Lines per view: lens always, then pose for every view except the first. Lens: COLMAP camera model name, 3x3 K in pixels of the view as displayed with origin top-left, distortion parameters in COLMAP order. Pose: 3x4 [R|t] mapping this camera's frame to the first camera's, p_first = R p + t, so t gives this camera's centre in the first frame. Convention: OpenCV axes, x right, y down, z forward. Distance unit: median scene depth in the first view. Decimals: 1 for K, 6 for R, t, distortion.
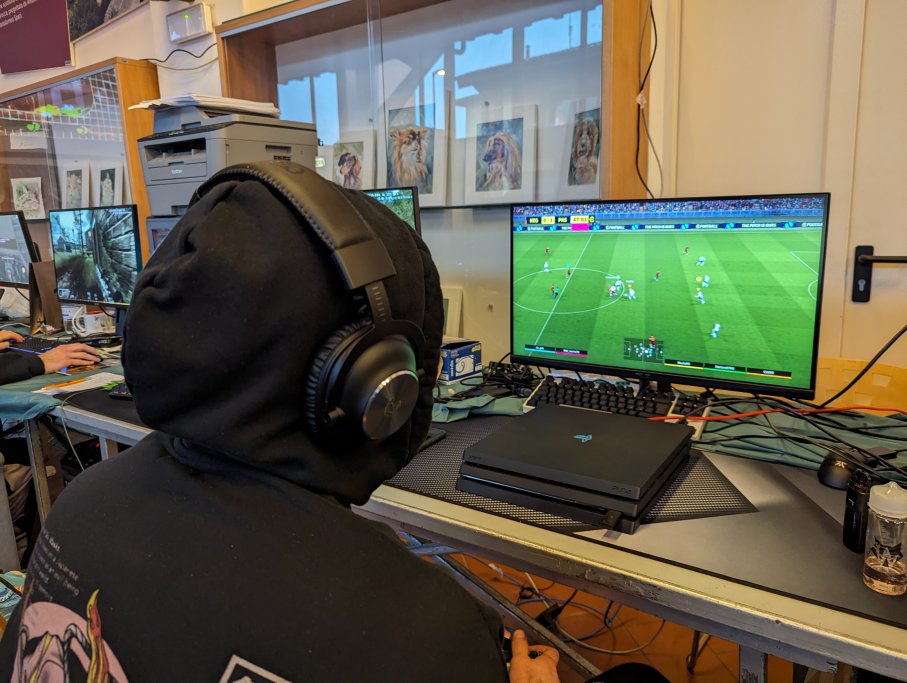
lens RADIAL K [[643.7, 0, 453.1], [0, 643.7, 326.8], [0, 0, 1]] dist [0.065464, -0.050240]
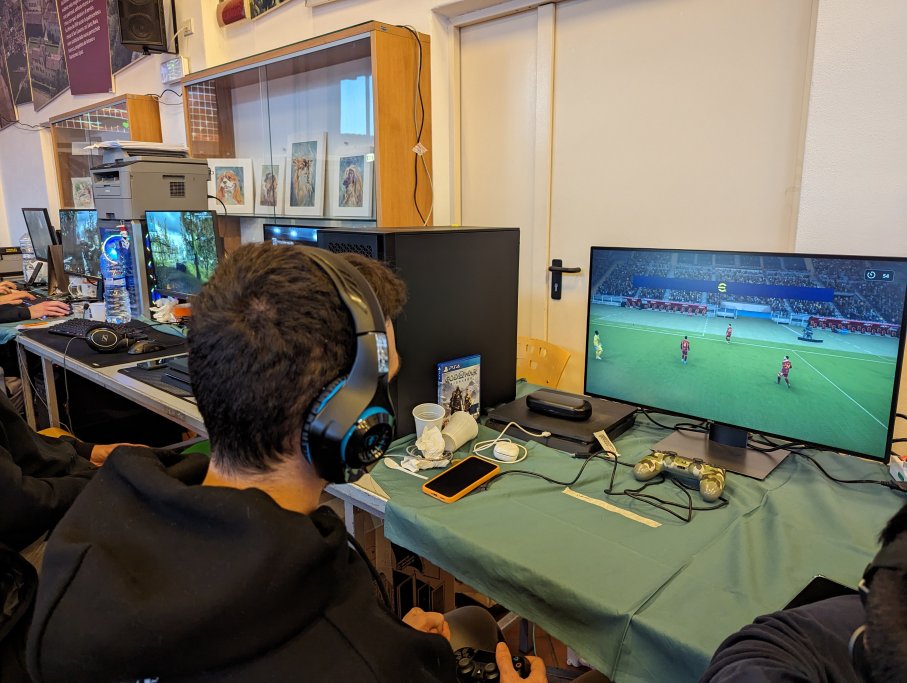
lens RADIAL K [[643.7, 0, 453.1], [0, 643.7, 326.8], [0, 0, 1]] dist [0.065464, -0.050240]
pose [[0.989399, 0.056288, -0.133867, 0.446693], [-0.054464, 0.998367, 0.017254, 0.007195], [0.134619, -0.009781, 0.990849, -0.309555]]
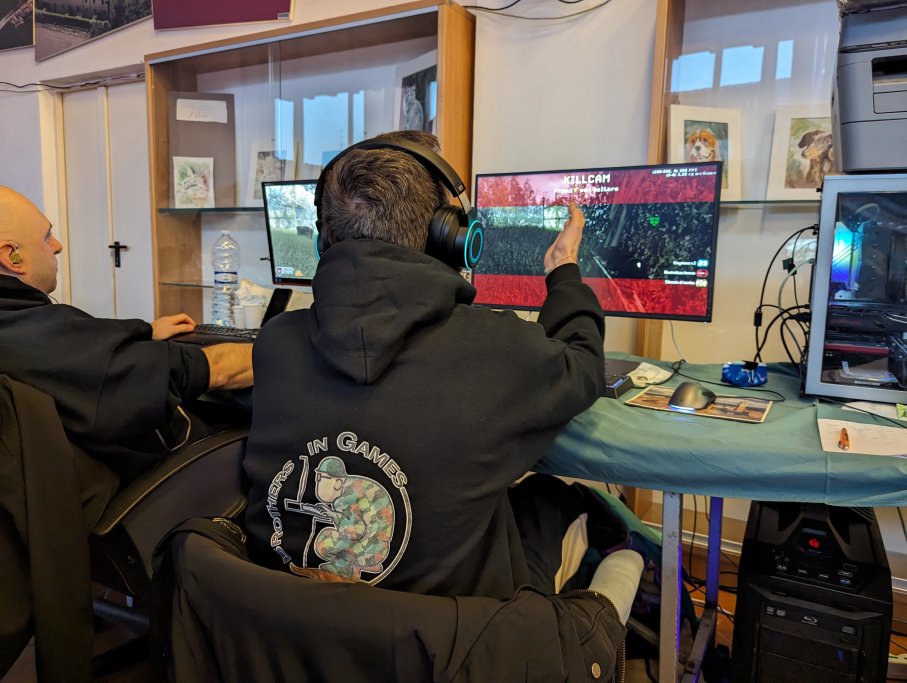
lens RADIAL K [[643.7, 0, 453.1], [0, 643.7, 326.8], [0, 0, 1]] dist [0.065464, -0.050240]
pose [[0.993006, 0.046838, 0.108372, -0.714613], [-0.040324, 0.997290, -0.061537, 0.024369], [-0.110960, 0.056737, 0.992204, 0.332684]]
